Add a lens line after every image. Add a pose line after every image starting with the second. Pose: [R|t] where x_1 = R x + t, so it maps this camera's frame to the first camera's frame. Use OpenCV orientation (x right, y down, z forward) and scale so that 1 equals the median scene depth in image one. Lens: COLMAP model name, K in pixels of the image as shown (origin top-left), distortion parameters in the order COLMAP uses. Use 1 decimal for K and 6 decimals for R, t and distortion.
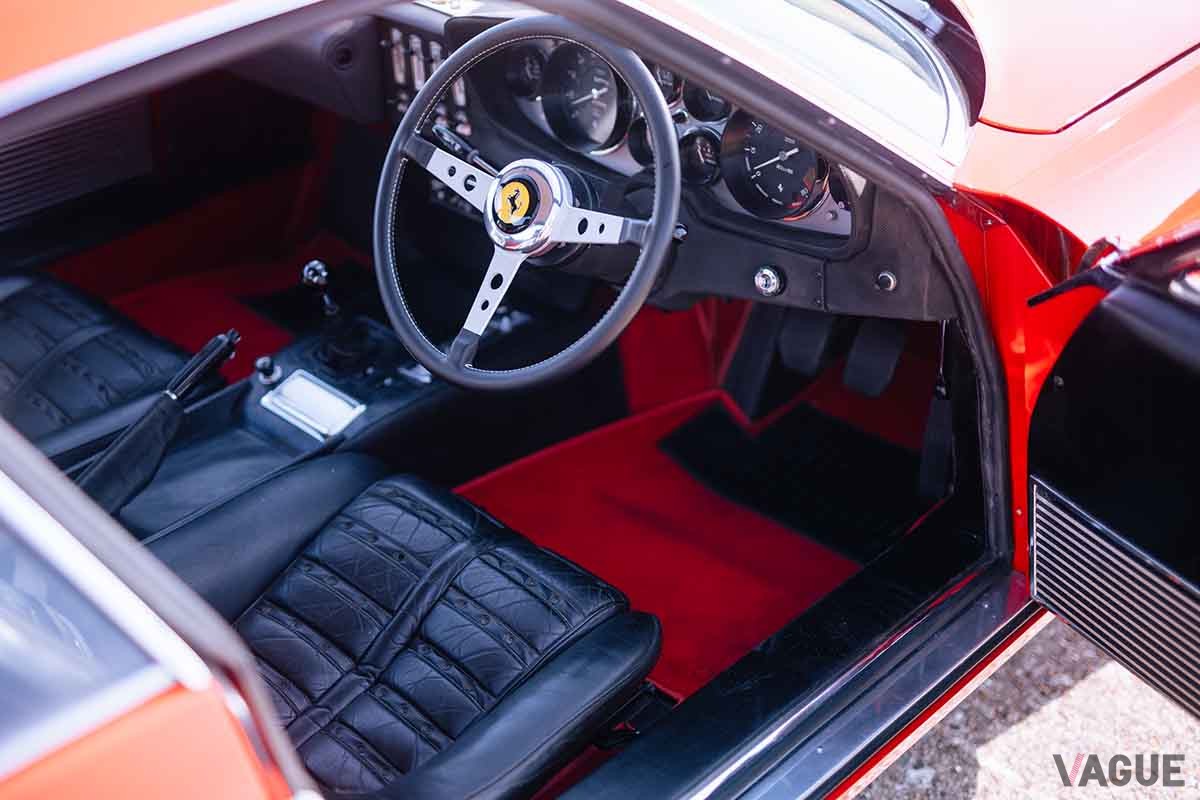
lens RADIAL K [[1693.2, 0, 600.0], [0, 1693.2, 400.0], [0, 0, 1]] dist [0.039446, 0.102354]
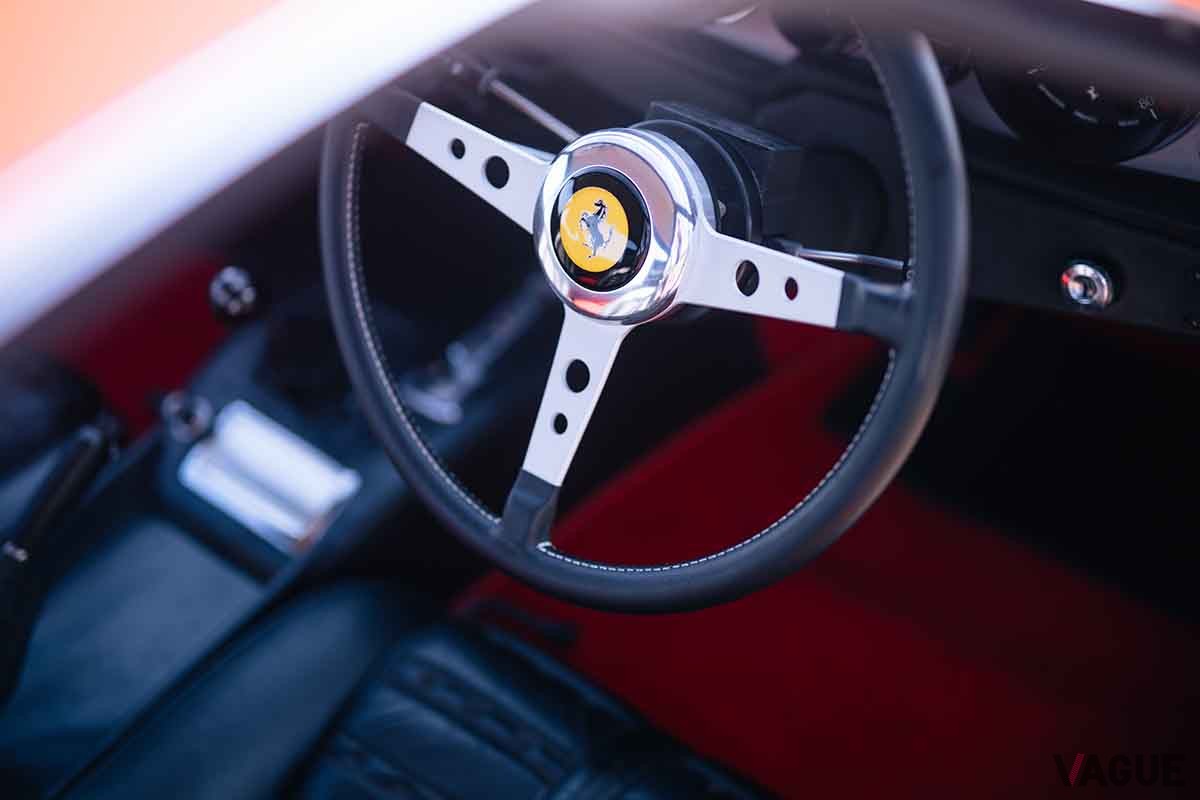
lens RADIAL K [[1719.4, 0, 600.0], [0, 1719.4, 400.0], [0, 0, 1]] dist [-0.015223, -0.011513]
pose [[0.993259, -0.114521, -0.017914, -0.045390], [0.115552, 0.966067, 0.231004, -0.179748], [-0.009149, -0.231517, 0.972788, 0.491530]]
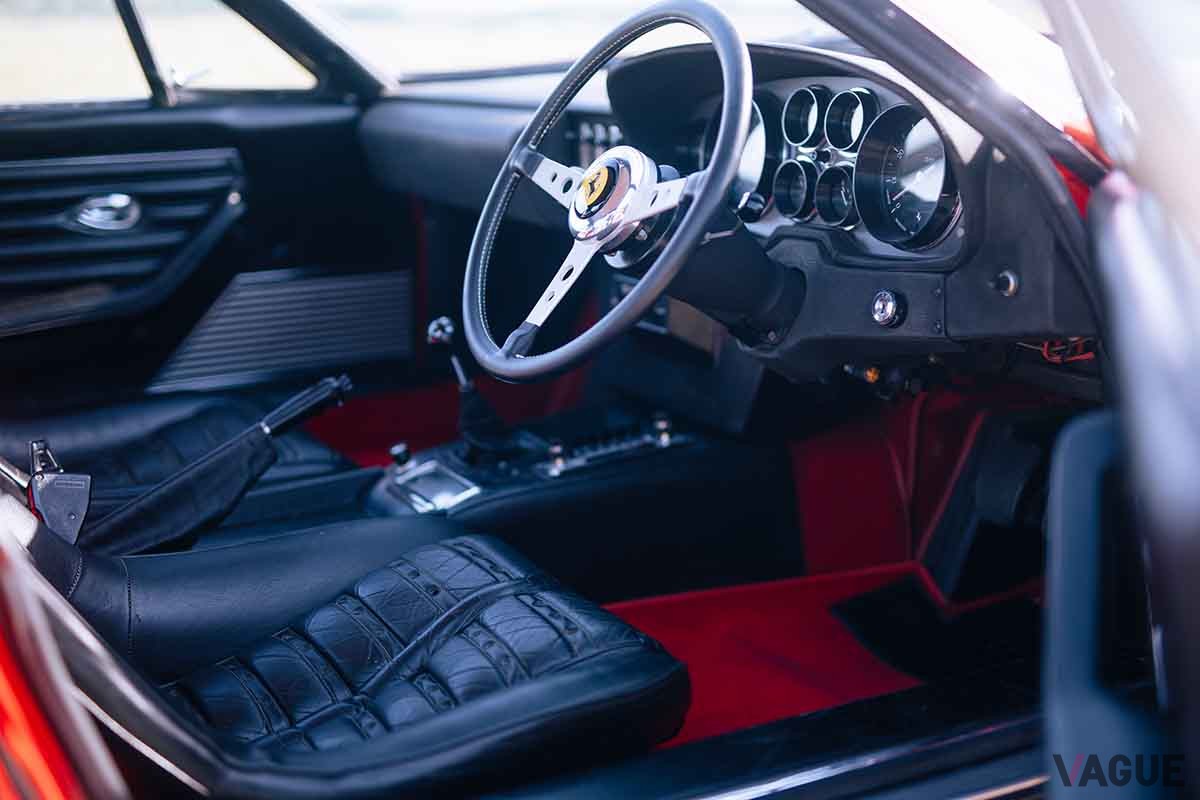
lens RADIAL K [[1693.2, 0, 600.0], [0, 1693.2, 400.0], [0, 0, 1]] dist [0.039446, 0.102354]
pose [[0.950202, 0.065250, -0.304726, 0.230440], [-0.155735, 0.946402, -0.282966, 0.241604], [0.269930, 0.316332, 0.909435, 0.209178]]
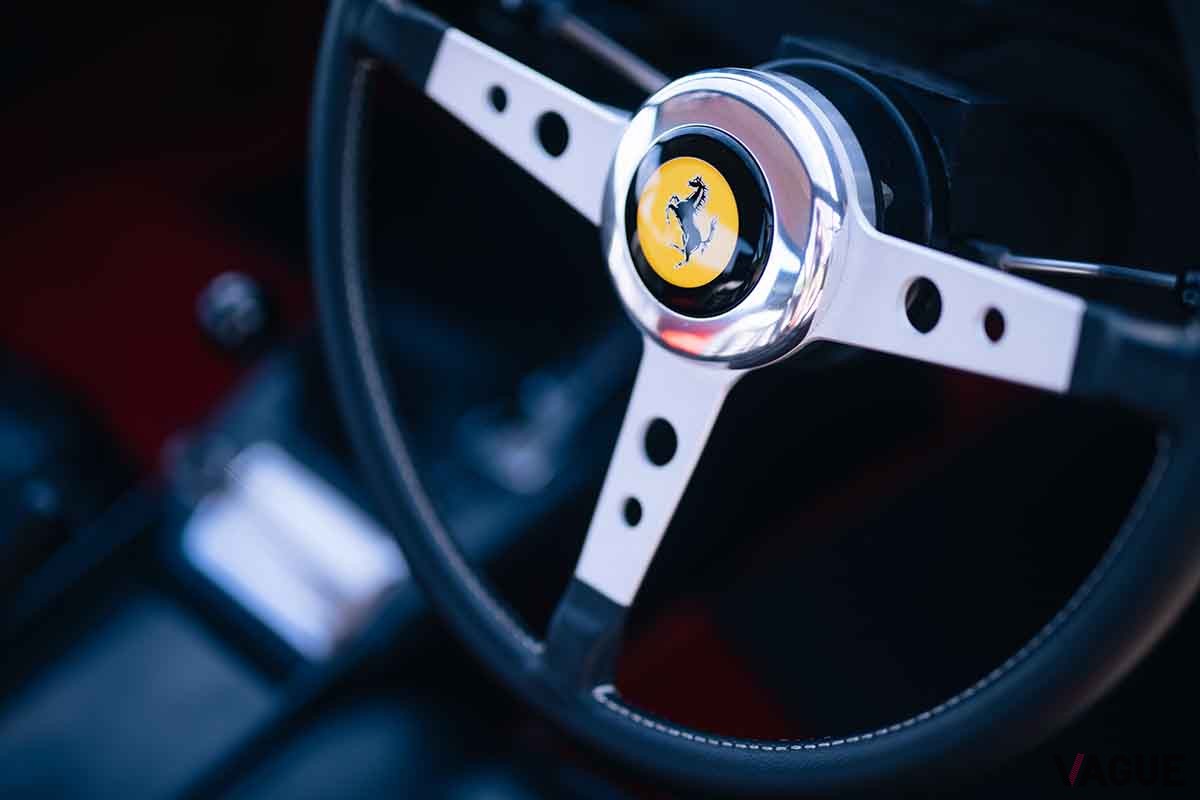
lens RADIAL K [[1719.4, 0, 600.0], [0, 1719.4, 400.0], [0, 0, 1]] dist [-0.015223, -0.011513]
pose [[0.989375, -0.084032, -0.118639, -0.031024], [0.109213, 0.968224, 0.224975, -0.155092], [0.095964, -0.235542, 0.967115, 0.662736]]
